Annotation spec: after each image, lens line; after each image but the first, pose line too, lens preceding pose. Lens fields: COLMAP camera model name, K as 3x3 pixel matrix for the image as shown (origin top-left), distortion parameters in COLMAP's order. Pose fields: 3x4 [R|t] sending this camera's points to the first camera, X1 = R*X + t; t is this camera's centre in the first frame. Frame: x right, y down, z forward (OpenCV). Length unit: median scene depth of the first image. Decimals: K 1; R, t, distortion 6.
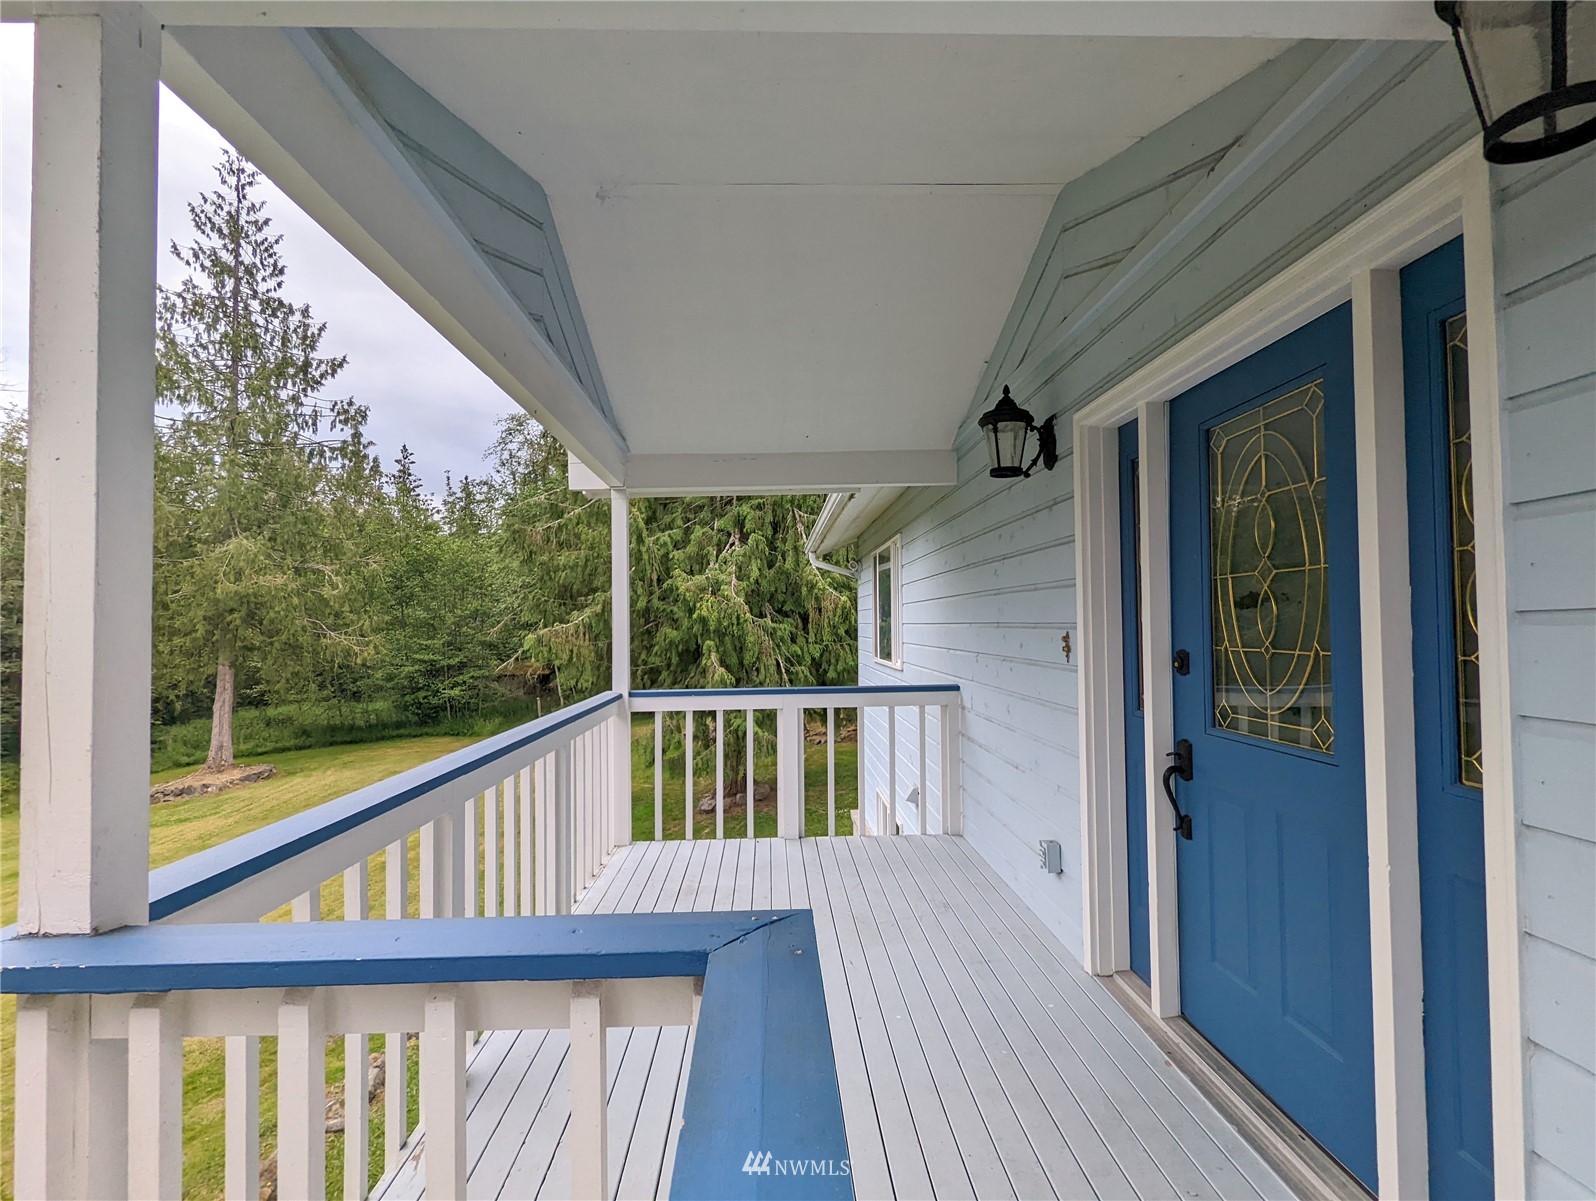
lens RADIAL K [[754.2, 0, 790.5], [0, 754.2, 599.1], [0, 0, 1]] dist [0.000329, -0.002439]
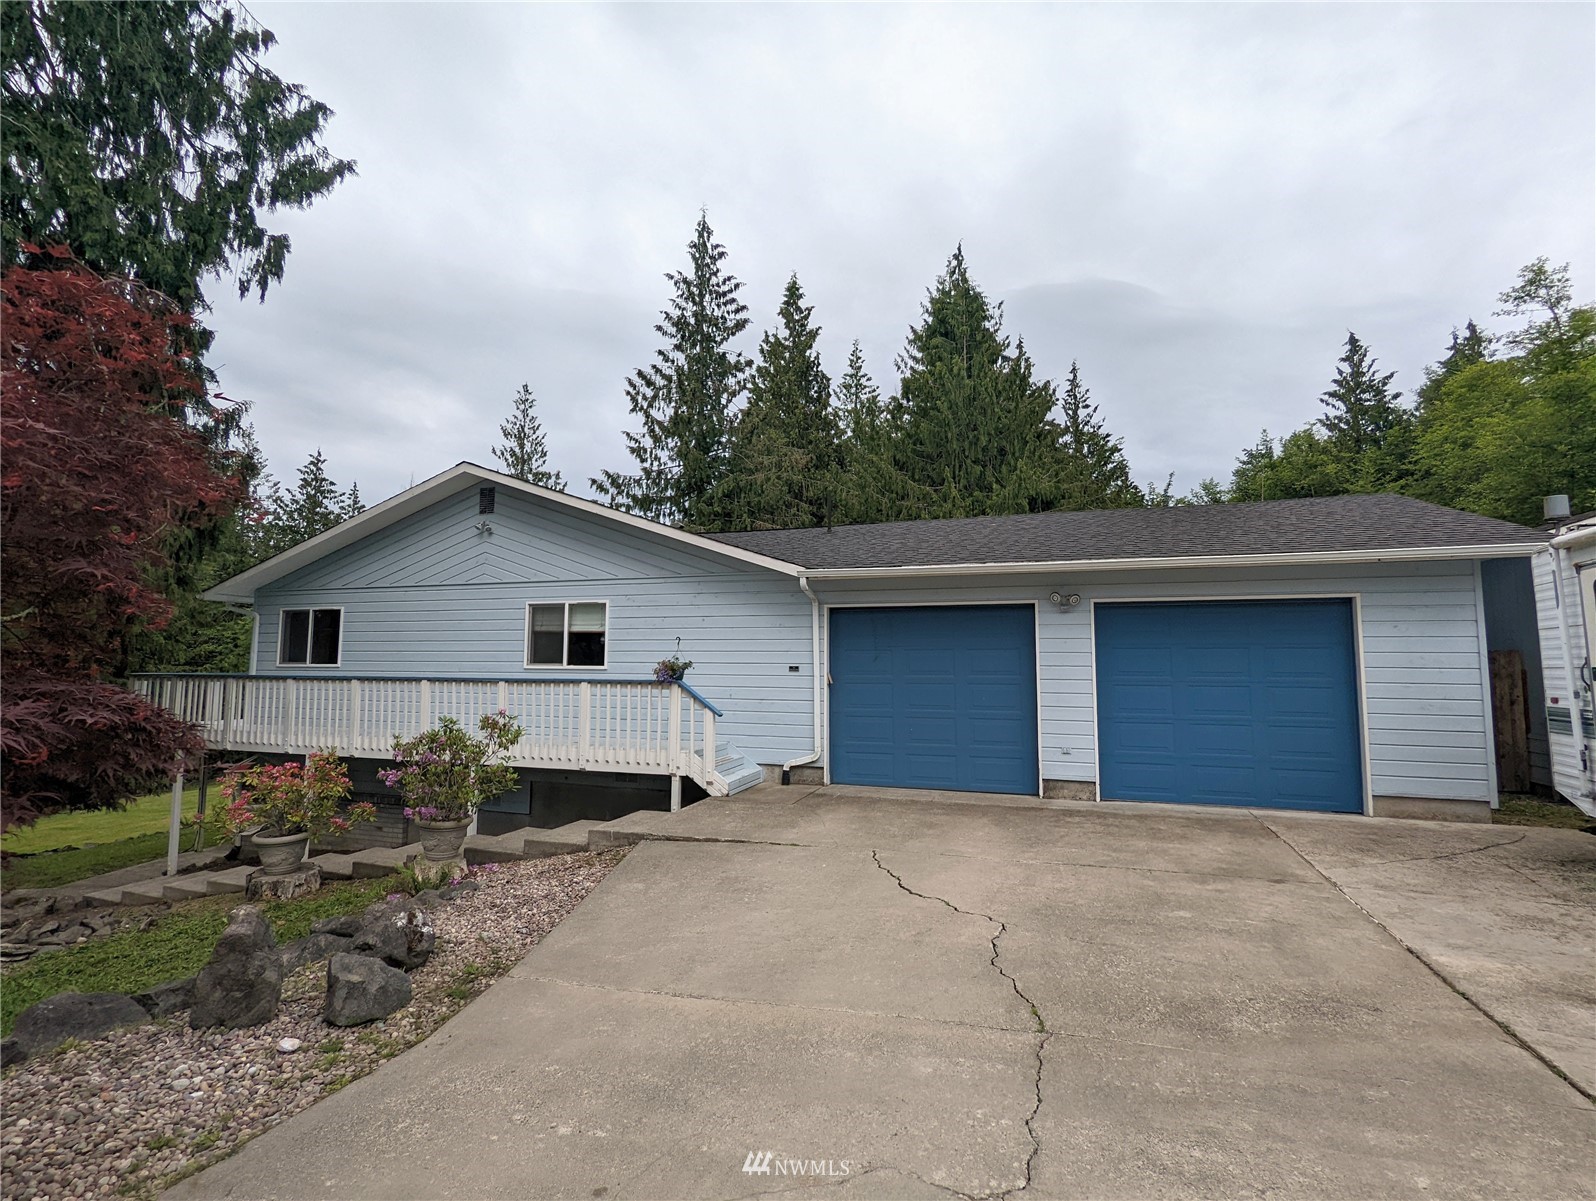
lens RADIAL K [[754.2, 0, 793.0], [0, 754.2, 602.7], [0, 0, 1]] dist [0.000329, -0.002439]
pose [[0.937839, -0.012337, -0.346851, 0.457742], [-0.005929, 0.998653, -0.051553, -0.015282], [0.347019, 0.050405, 0.936503, -0.404282]]
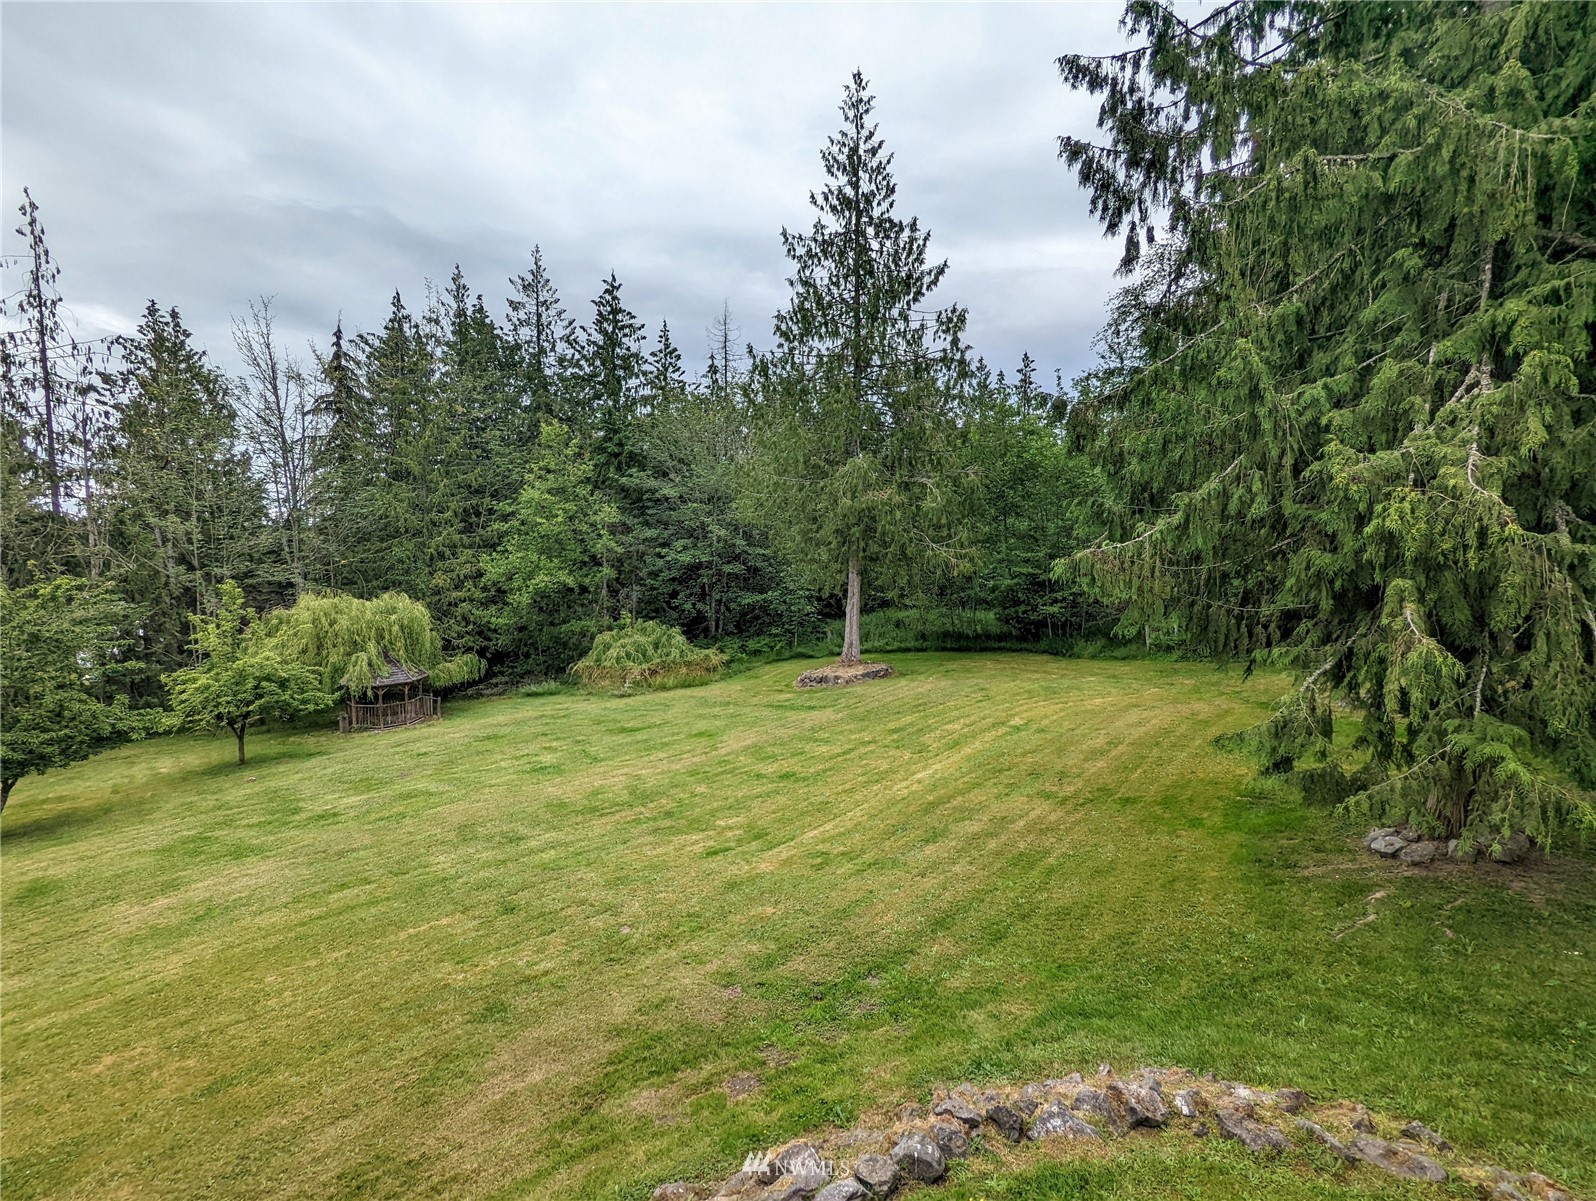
lens RADIAL K [[754.2, 0, 786.9], [0, 754.2, 597.9], [0, 0, 1]] dist [0.000329, -0.002439]
pose [[0.698541, 0.058686, -0.713159, -0.013827], [0.026399, 0.993839, 0.107642, 0.001101], [0.715083, -0.094020, 0.692688, 0.141784]]
